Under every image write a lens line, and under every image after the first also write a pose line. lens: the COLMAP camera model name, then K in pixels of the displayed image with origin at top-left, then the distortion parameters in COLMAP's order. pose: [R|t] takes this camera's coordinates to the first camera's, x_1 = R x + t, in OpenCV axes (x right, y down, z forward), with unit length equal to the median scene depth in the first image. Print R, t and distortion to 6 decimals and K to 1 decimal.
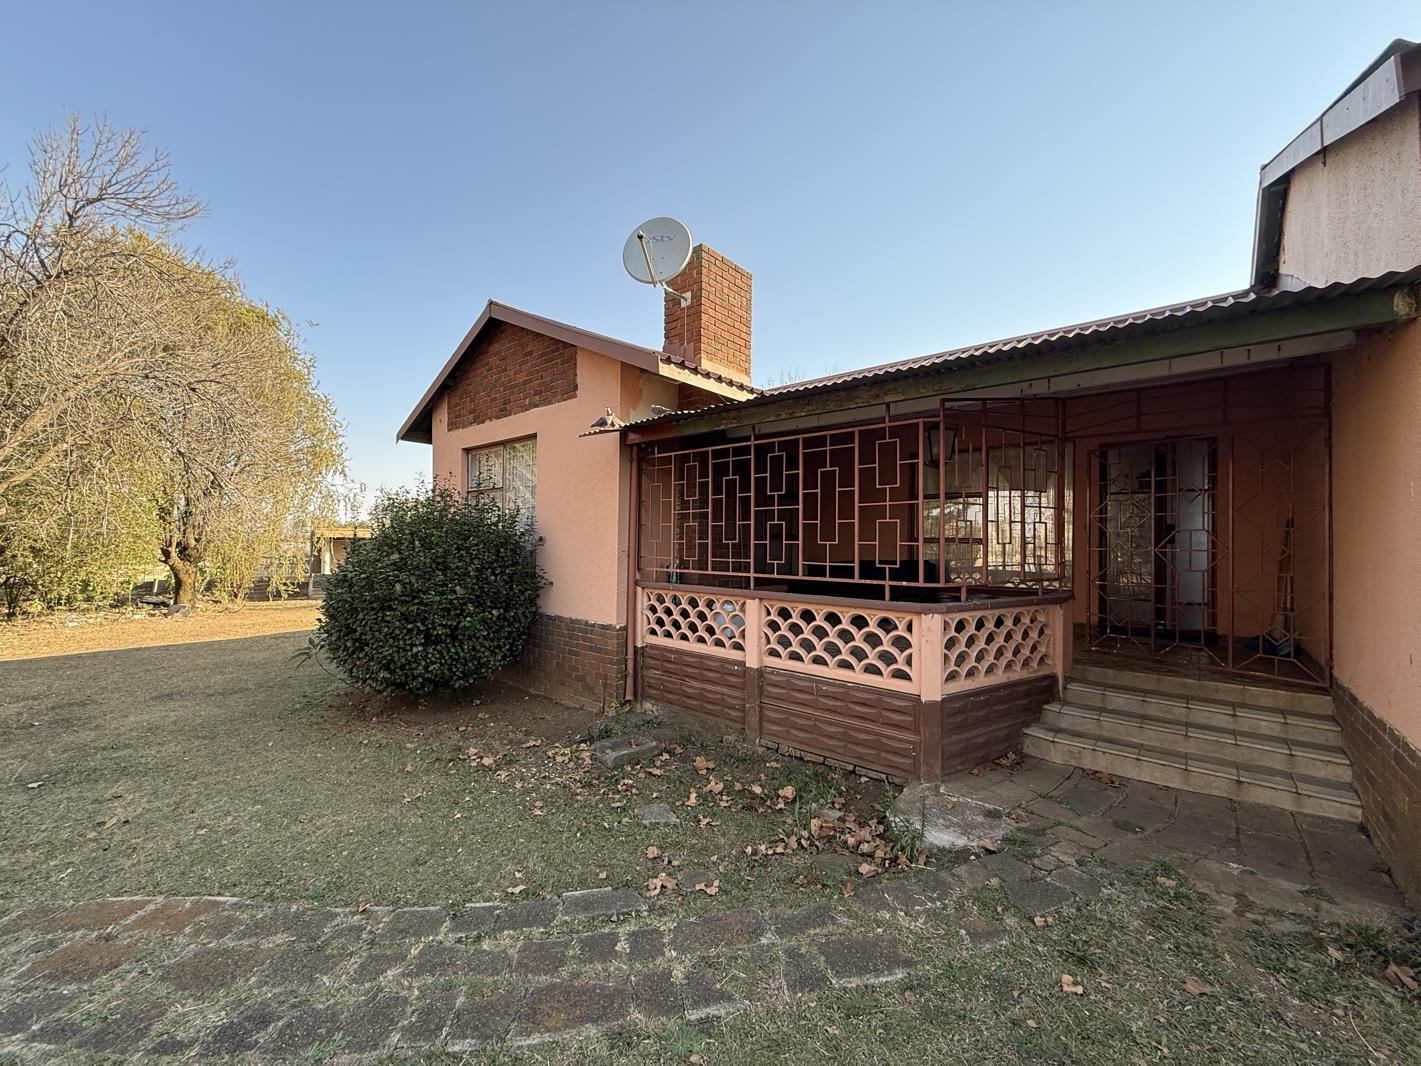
lens RADIAL K [[565.6, 0, 706.8], [0, 565.6, 531.3], [0, 0, 1]] dist [-0.001017, 0.000209]
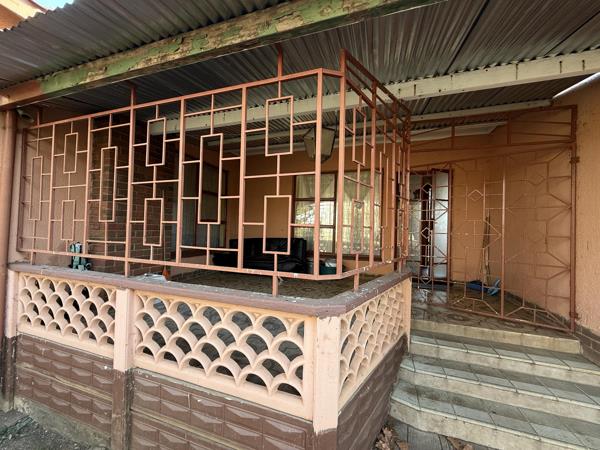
lens RADIAL K [[238.8, 0, 298.5], [0, 238.8, 224.3], [0, 0, 1]] dist [-0.001017, 0.000209]
pose [[0.925394, 0.020950, 0.378428, 0.192615], [-0.023639, 0.999718, 0.002461, 0.017138], [-0.378270, -0.011223, 0.925627, 0.591437]]
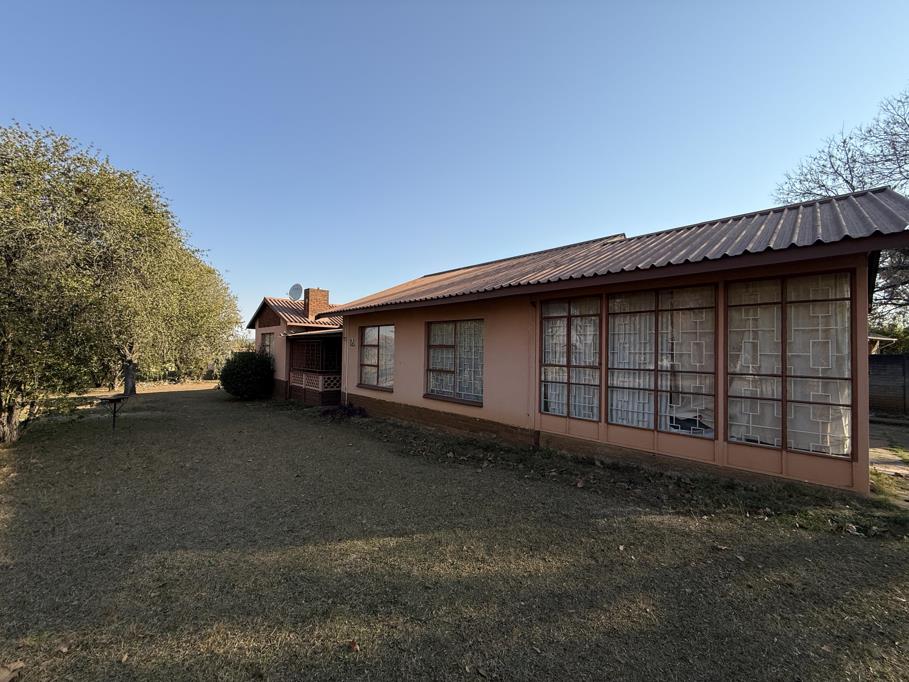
lens RADIAL K [[356.2, 0, 456.1], [0, 356.2, 348.2], [0, 0, 1]] dist [-0.000117, 0.000042]
pose [[0.997836, 0.006740, -0.065405, 1.627714], [-0.006417, 0.999966, 0.005152, -0.126683], [0.065437, -0.004722, 0.997846, -2.010295]]
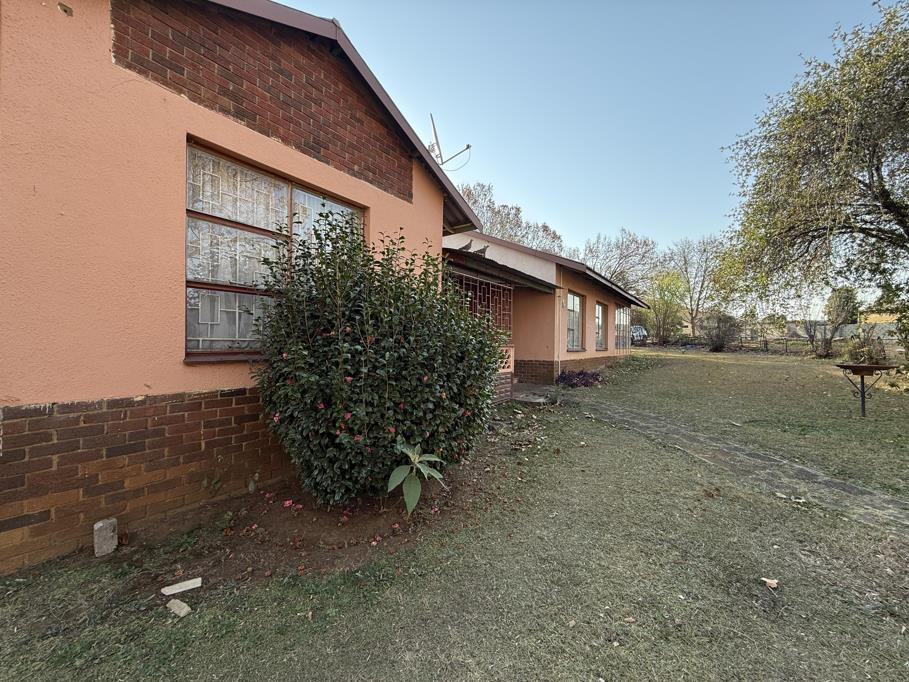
lens RADIAL K [[361.8, 0, 452.2], [0, 361.8, 339.9], [0, 0, 1]] dist [-0.001017, 0.000209]
pose [[-0.108789, 0.000925, 0.994064, -1.414136], [-0.020559, 0.999784, -0.003180, 0.099178], [-0.993852, -0.020783, -0.108747, 1.323019]]
